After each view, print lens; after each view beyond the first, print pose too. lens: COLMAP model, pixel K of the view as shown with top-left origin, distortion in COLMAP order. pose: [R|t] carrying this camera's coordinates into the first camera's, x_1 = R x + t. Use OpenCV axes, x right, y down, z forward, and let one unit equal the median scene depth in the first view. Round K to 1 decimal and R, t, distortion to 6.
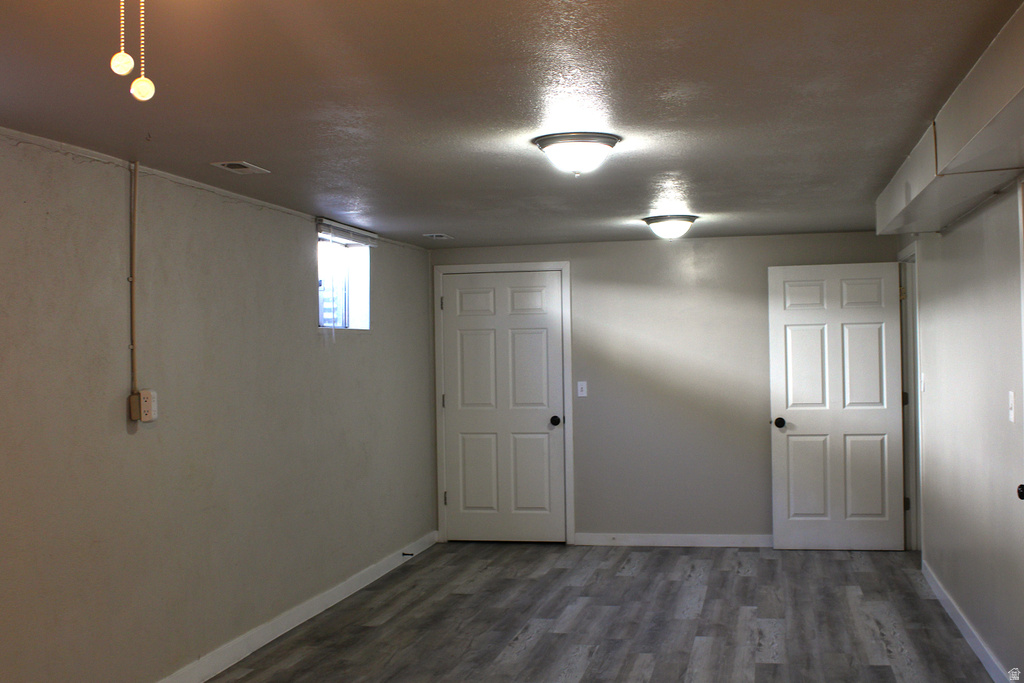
lens RADIAL K [[1102.5, 0, 512.0], [0, 1102.5, 341.5], [0, 0, 1]] dist [-0.092468, 0.047124]
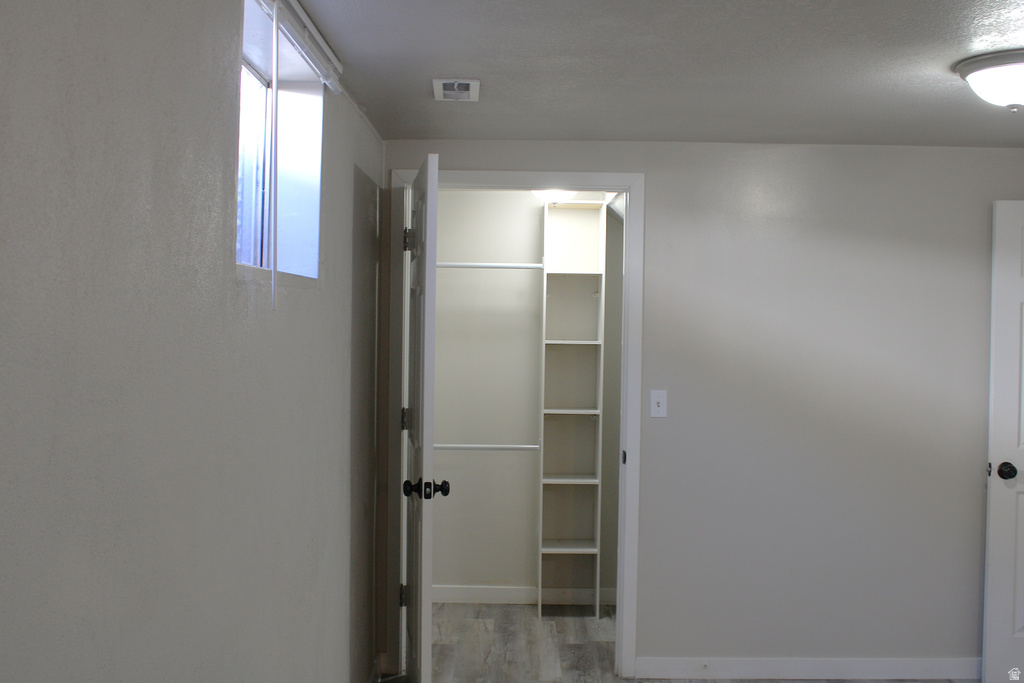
lens RADIAL K [[1102.5, 0, 512.0], [0, 1102.5, 341.5], [0, 0, 1]] dist [-0.092468, 0.047124]
pose [[0.986141, 0.027534, 0.163606, -0.107708], [-0.031750, 0.999226, 0.023207, 0.000975], [-0.162840, -0.028080, 0.986253, 0.480313]]
